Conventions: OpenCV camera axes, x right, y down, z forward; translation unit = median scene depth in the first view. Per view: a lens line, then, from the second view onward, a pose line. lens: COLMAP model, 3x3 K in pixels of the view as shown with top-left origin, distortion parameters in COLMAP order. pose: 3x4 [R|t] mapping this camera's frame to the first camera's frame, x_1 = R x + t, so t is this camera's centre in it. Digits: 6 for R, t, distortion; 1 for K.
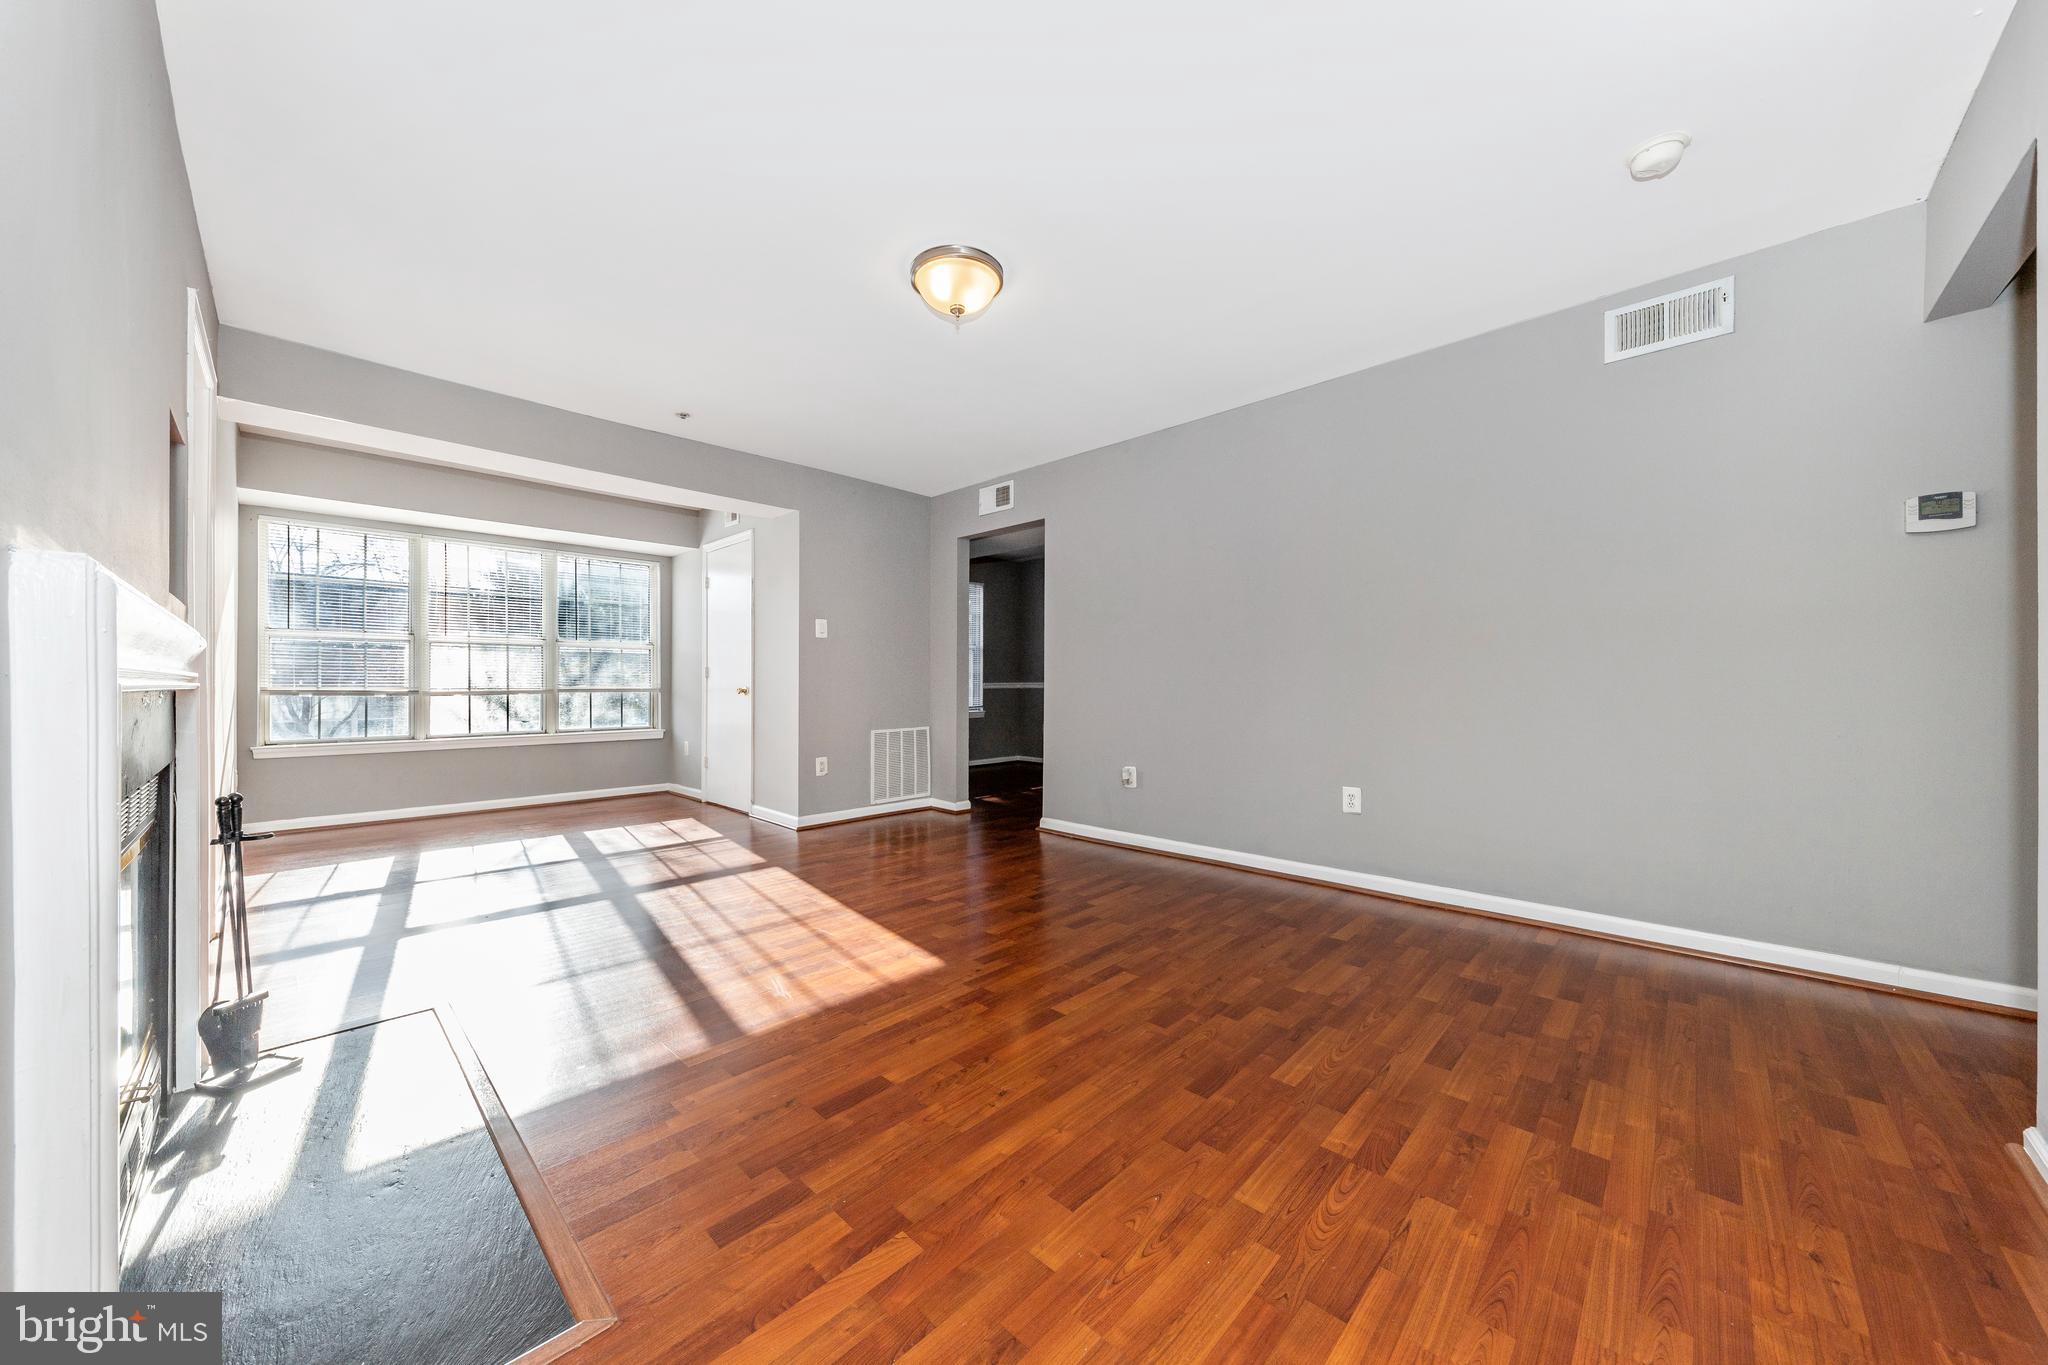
lens RADIAL K [[711.5, 0, 1017.0], [0, 711.5, 687.6], [0, 0, 1]] dist [0.000248, 0.000013]
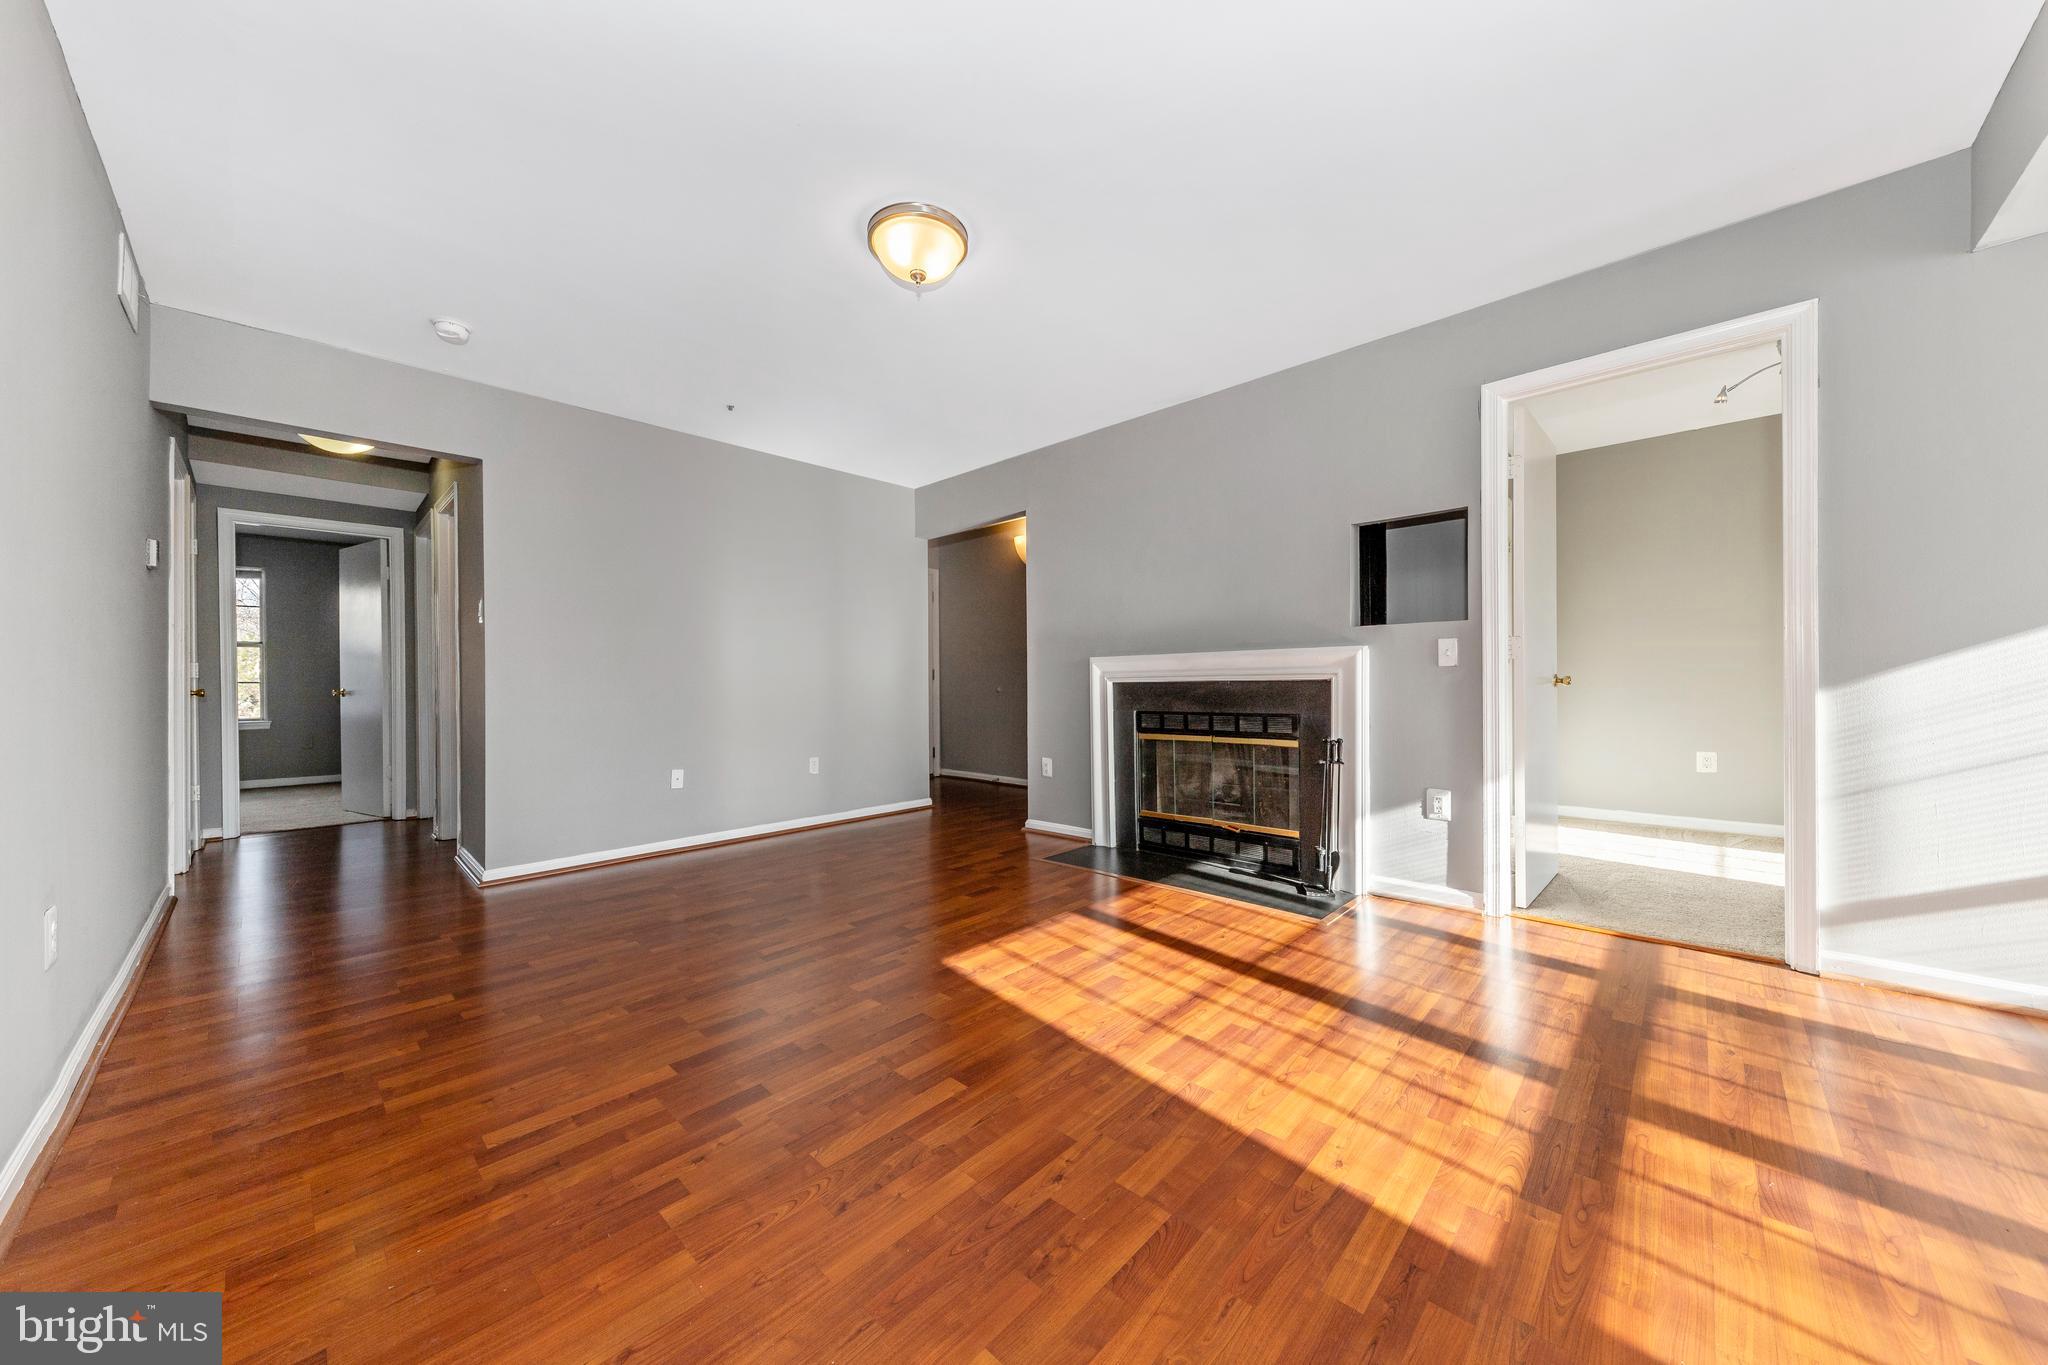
lens RADIAL K [[711.5, 0, 1017.0], [0, 711.5, 687.6], [0, 0, 1]] dist [0.000248, 0.000013]
pose [[-0.999968, 0.008030, 0.000644, -0.198828], [0.008036, 0.999923, 0.009479, 0.001235], [-0.000568, 0.009484, -0.999955, 1.837416]]
